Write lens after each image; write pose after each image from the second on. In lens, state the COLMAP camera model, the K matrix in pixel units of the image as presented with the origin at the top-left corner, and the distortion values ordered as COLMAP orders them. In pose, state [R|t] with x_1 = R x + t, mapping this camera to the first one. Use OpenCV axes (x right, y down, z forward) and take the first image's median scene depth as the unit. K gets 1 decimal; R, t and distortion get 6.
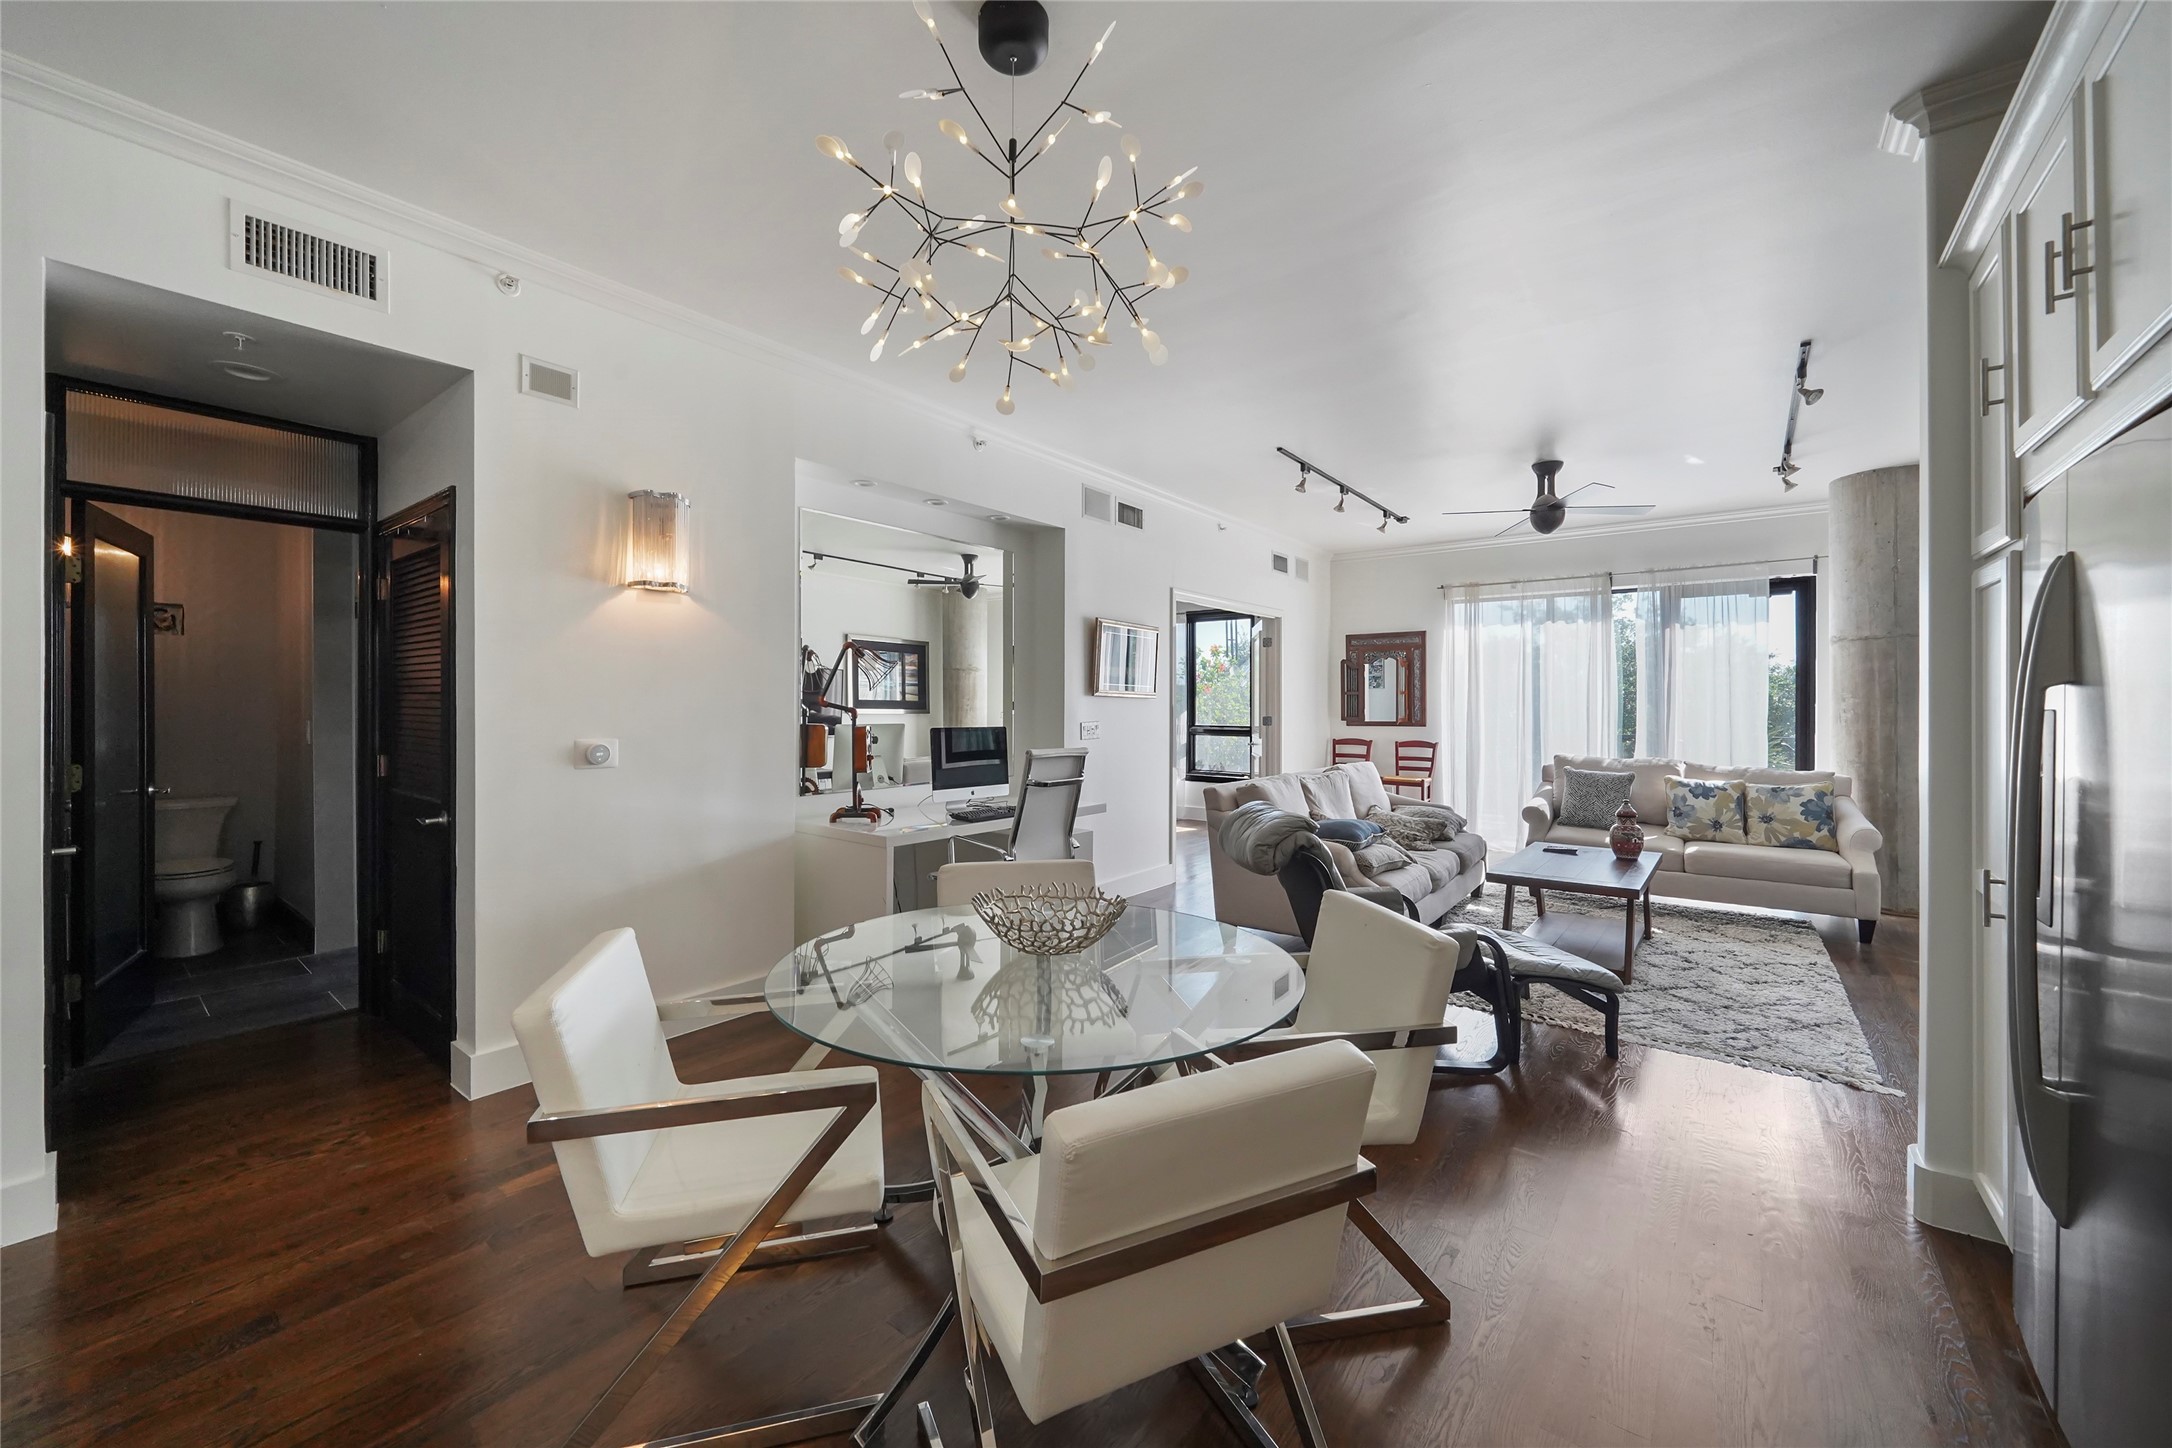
lens RADIAL K [[840.5, 0, 1067.6], [0, 840.5, 706.8], [0, 0, 1]] dist [0.000433, -0.000082]
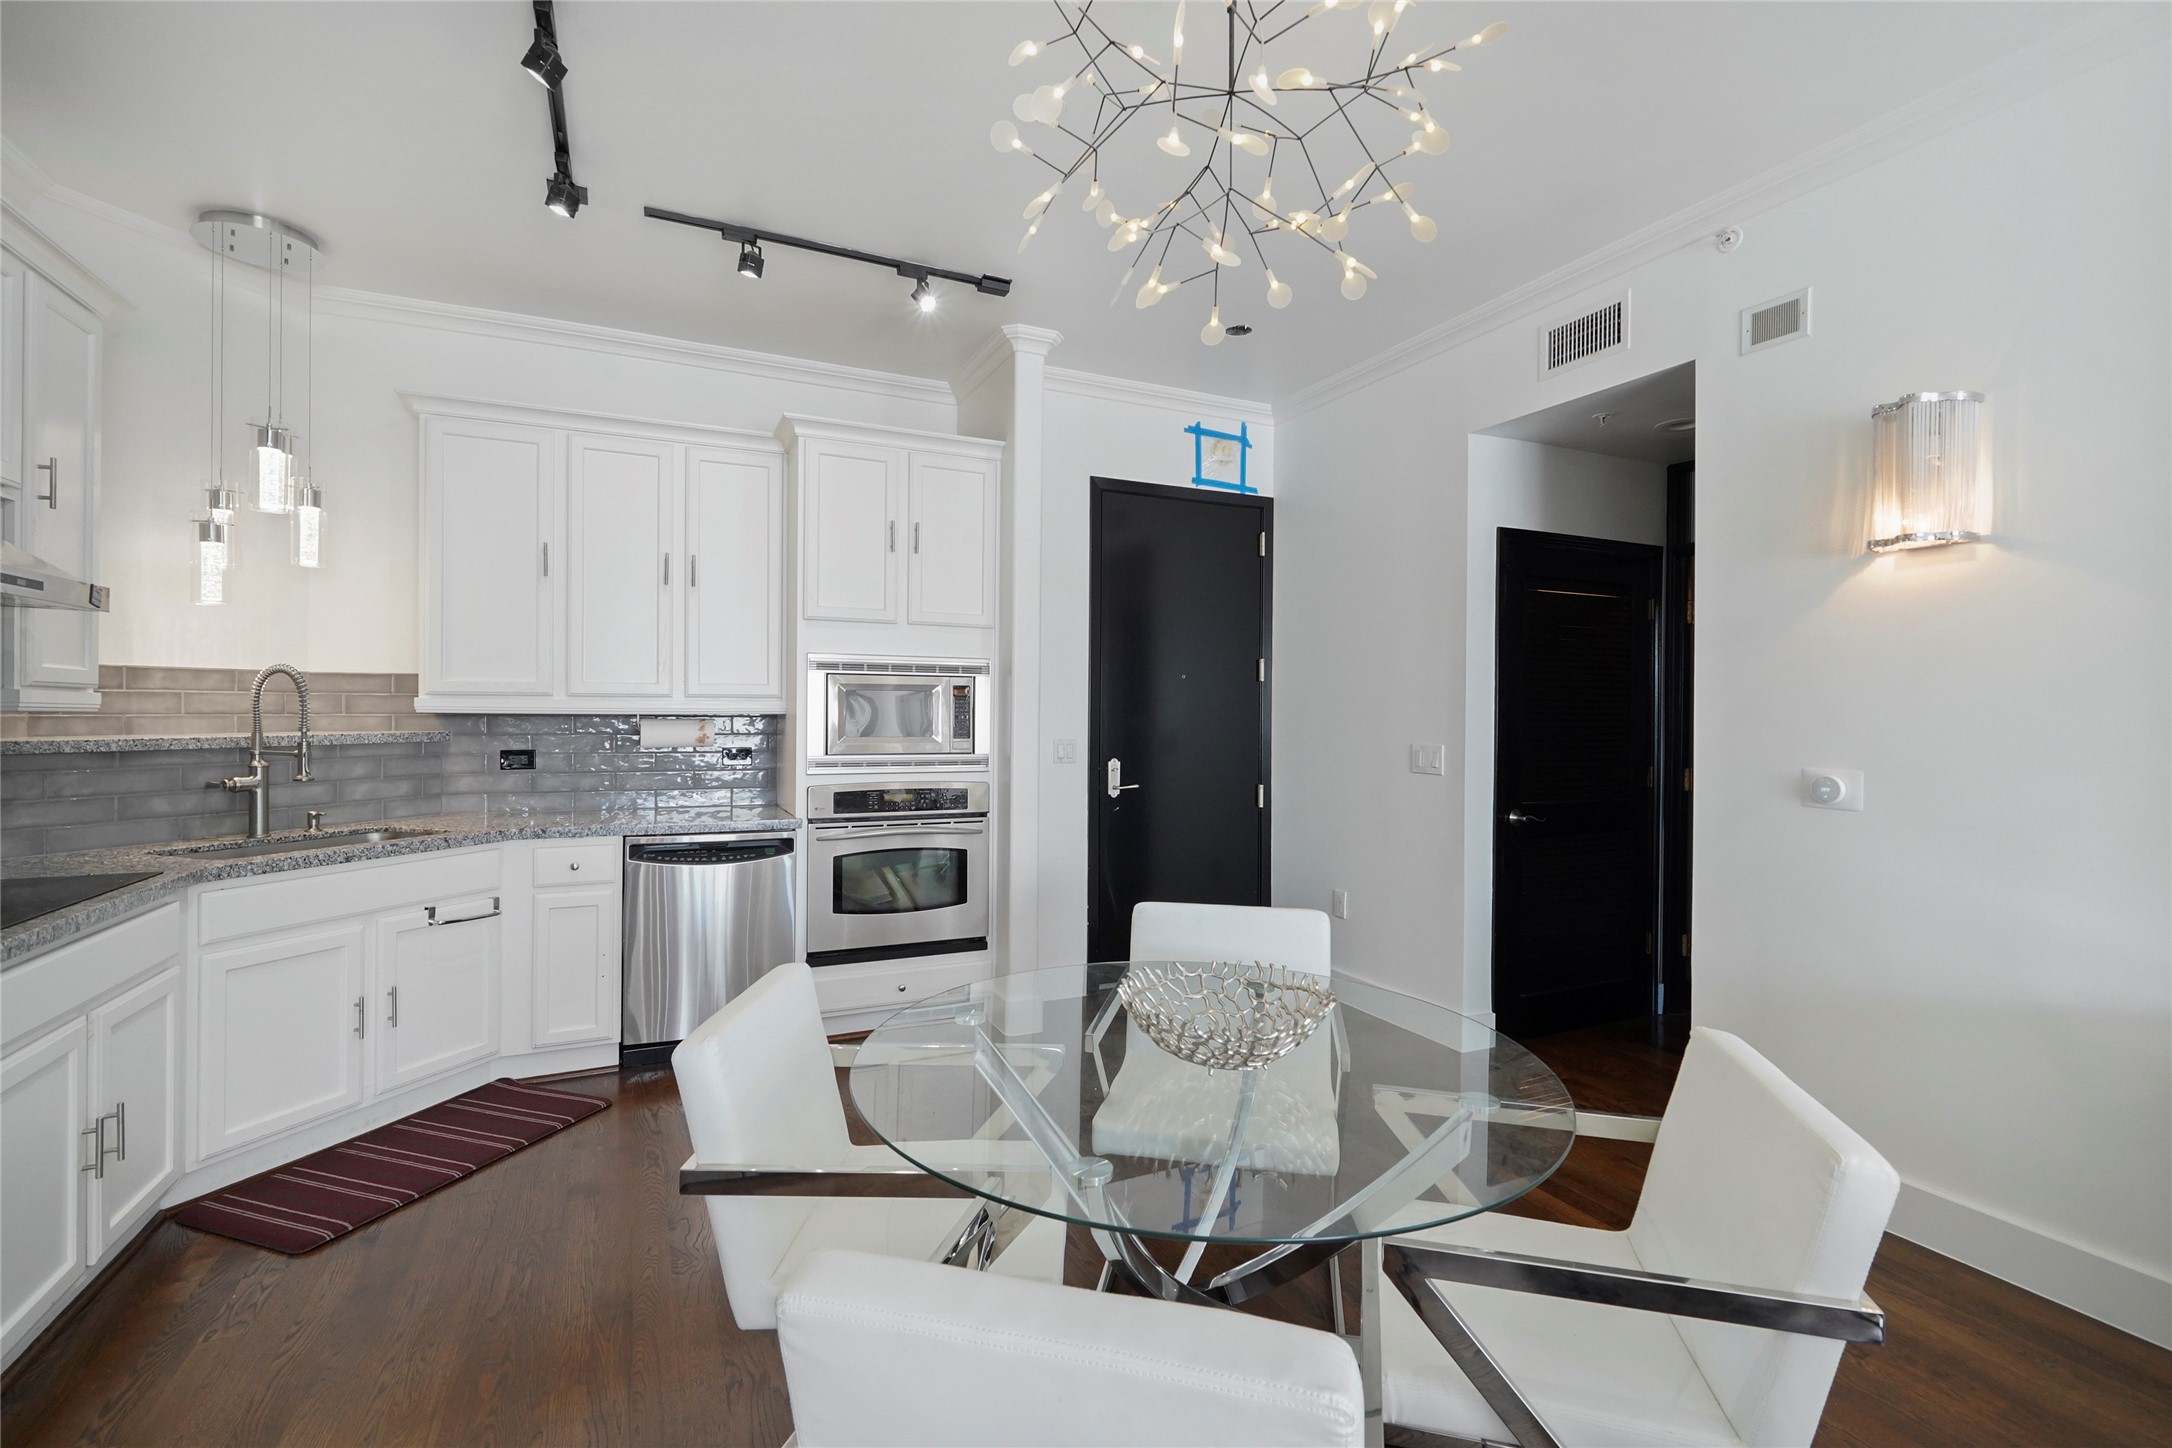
lens RADIAL K [[975.6, 0, 1099.7], [0, 975.6, 716.1], [0, 0, 1]] dist [-0.001798, -0.000514]
pose [[-0.453166, -0.001651, -0.891425, 0.272089], [-0.010547, 0.999938, 0.003509, -0.002640], [0.891364, 0.010992, -0.453155, 0.453594]]
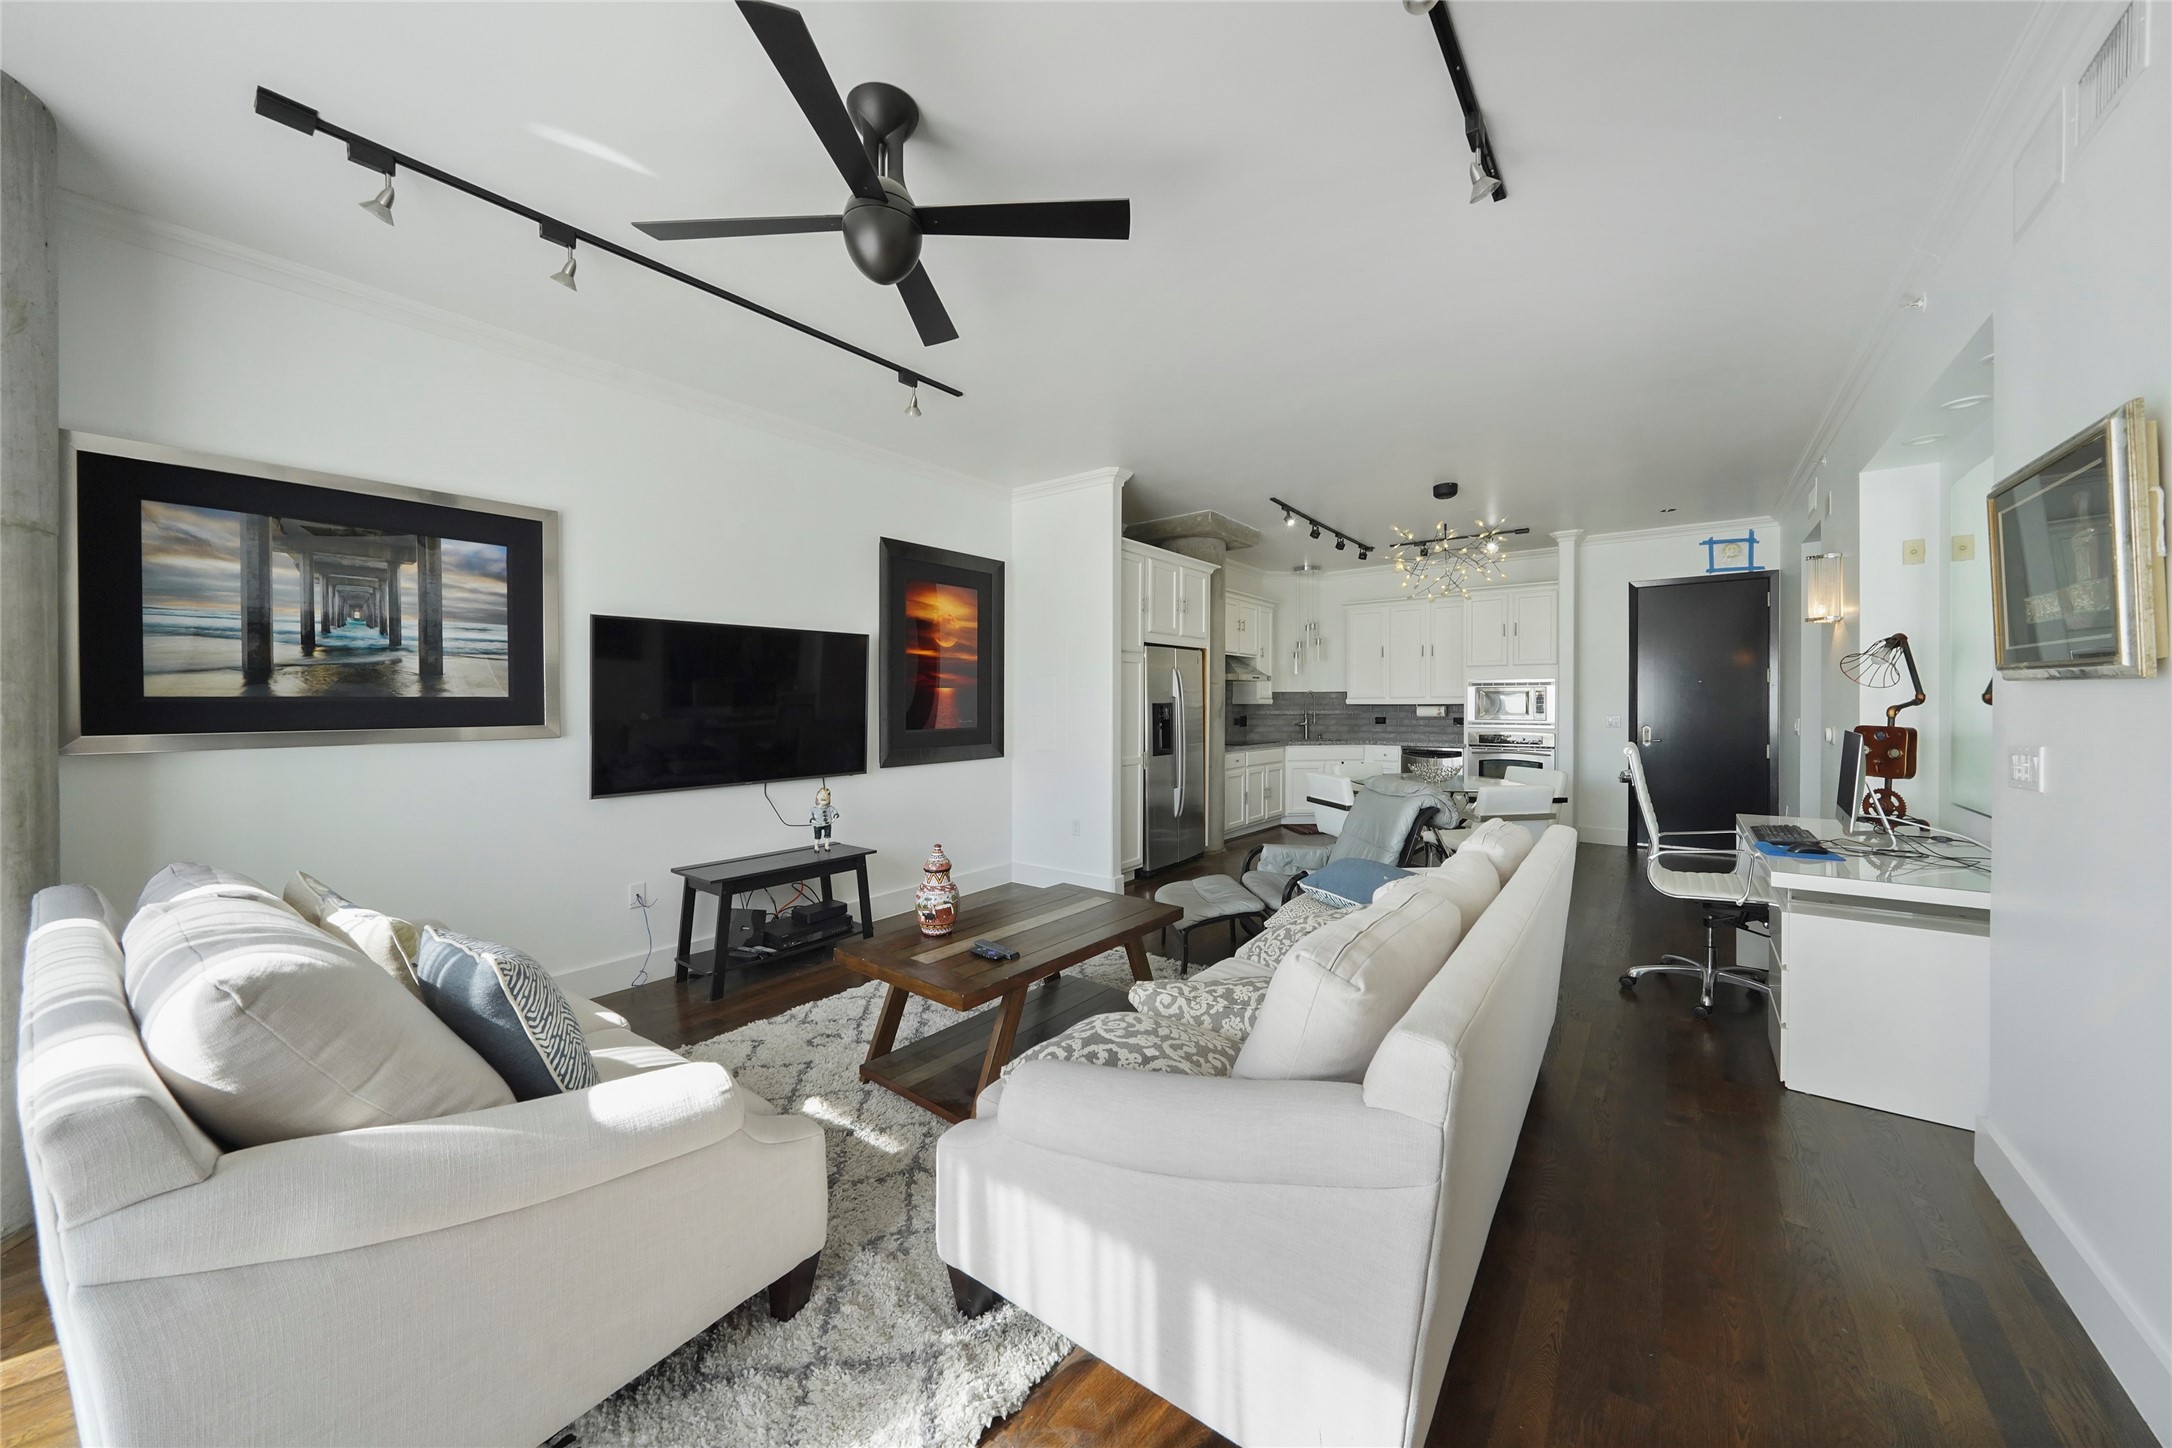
lens RADIAL K [[744.7, 0, 1084.7], [0, 744.7, 708.5], [0, 0, 1]] dist [-0.003073, 0.000062]
pose [[-0.999964, -0.001123, 0.008430, 0.434874], [-0.001062, 0.999973, 0.007299, -0.000020], [-0.008438, 0.007290, -0.999938, 1.304965]]
